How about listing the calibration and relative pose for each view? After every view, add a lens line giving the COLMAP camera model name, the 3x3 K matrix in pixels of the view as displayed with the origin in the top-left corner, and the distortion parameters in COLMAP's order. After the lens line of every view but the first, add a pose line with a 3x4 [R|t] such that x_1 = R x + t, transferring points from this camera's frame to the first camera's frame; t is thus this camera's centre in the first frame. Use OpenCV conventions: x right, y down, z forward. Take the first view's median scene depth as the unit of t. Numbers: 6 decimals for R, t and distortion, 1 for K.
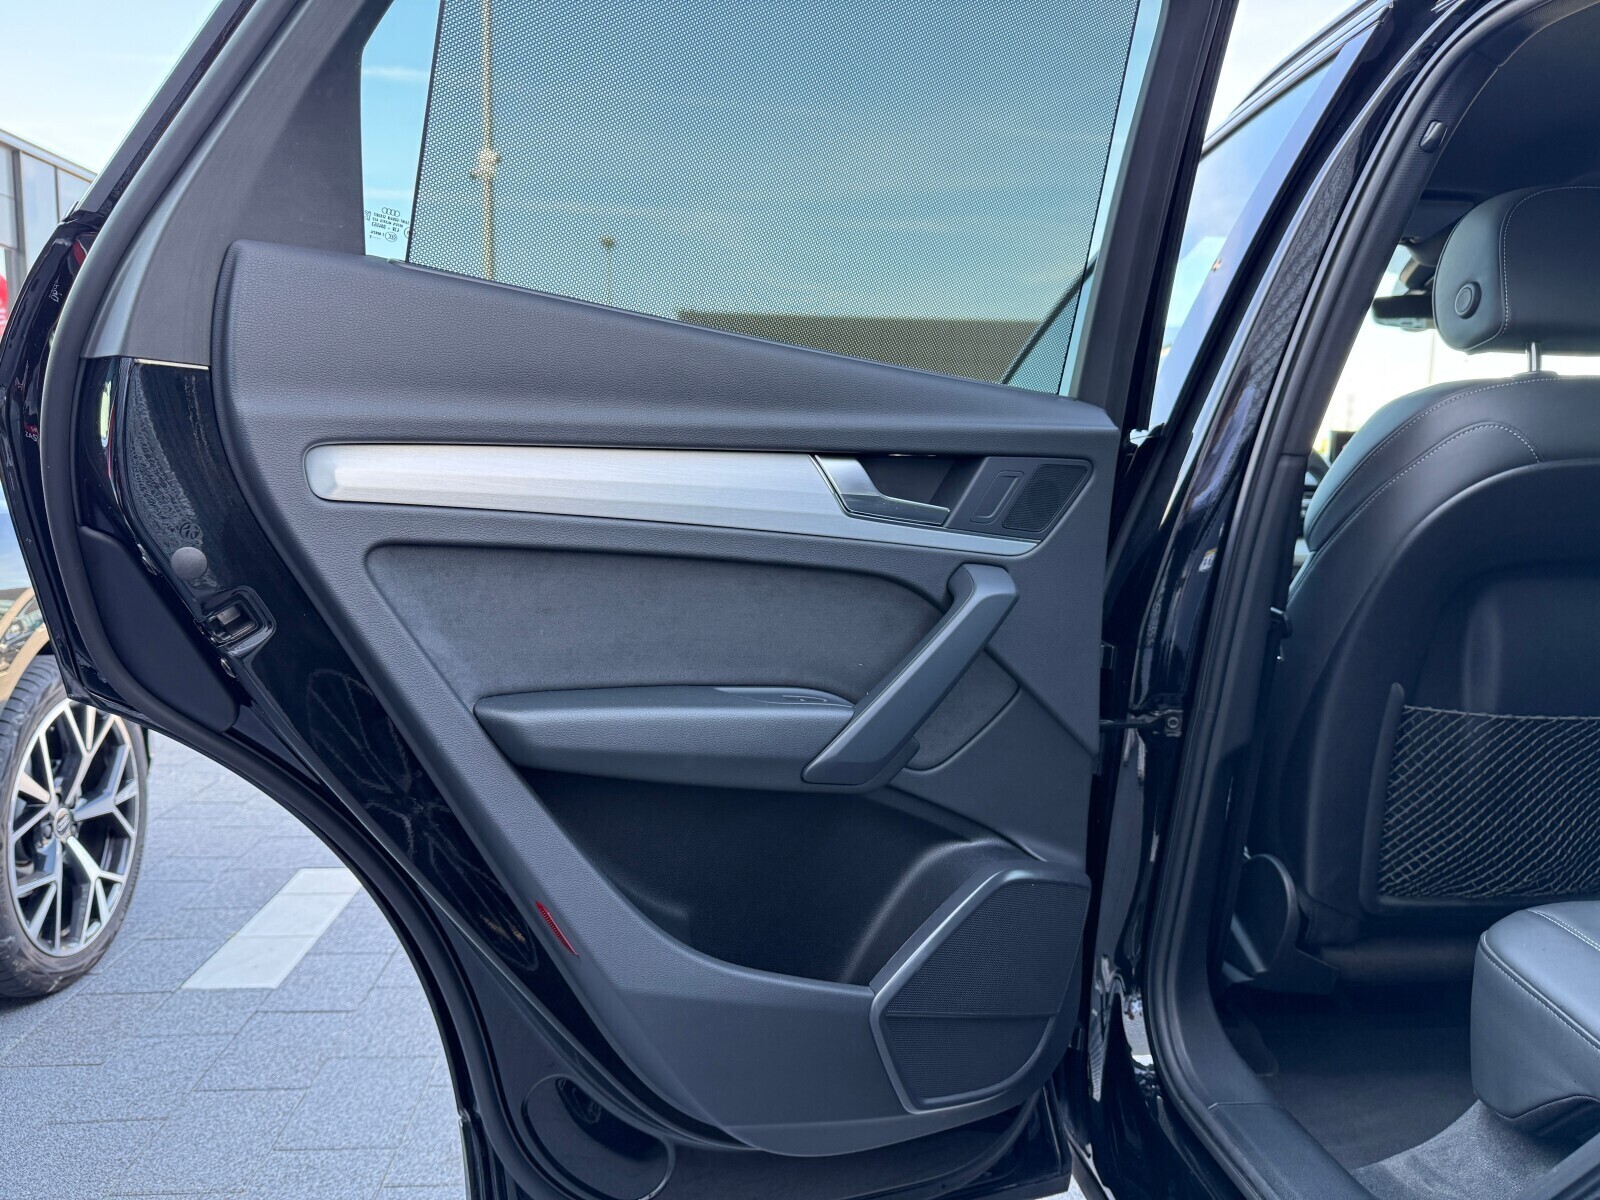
lens RADIAL K [[1140.4, 0, 801.7], [0, 1140.4, 601.9], [0, 0, 1]] dist [-0.021518, 0.003670]
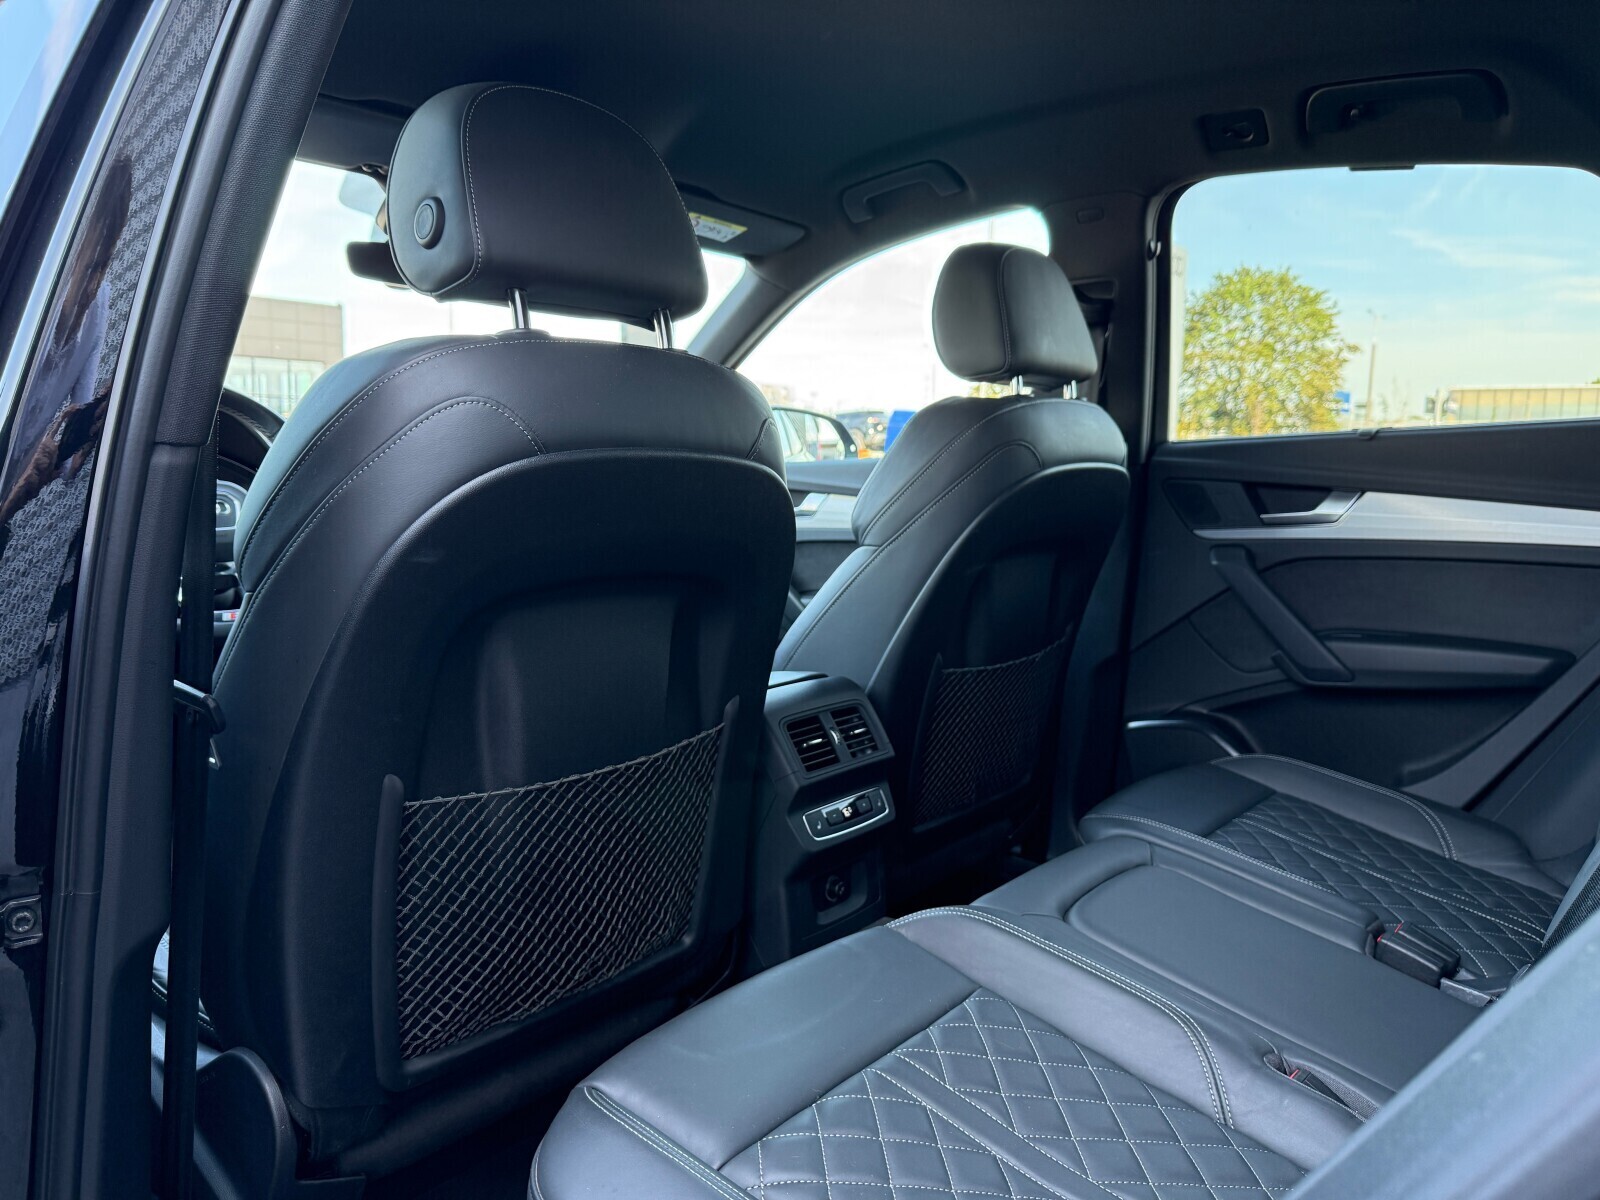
lens RADIAL K [[1147.1, 0, 797.4], [0, 1147.1, 605.2], [0, 0, 1]] dist [0.082704, -0.167599]
pose [[0.703573, -0.103886, 0.702988, 0.211714], [0.086839, 0.994411, 0.060041, -0.050581], [-0.705297, 0.018803, 0.708662, 0.320120]]
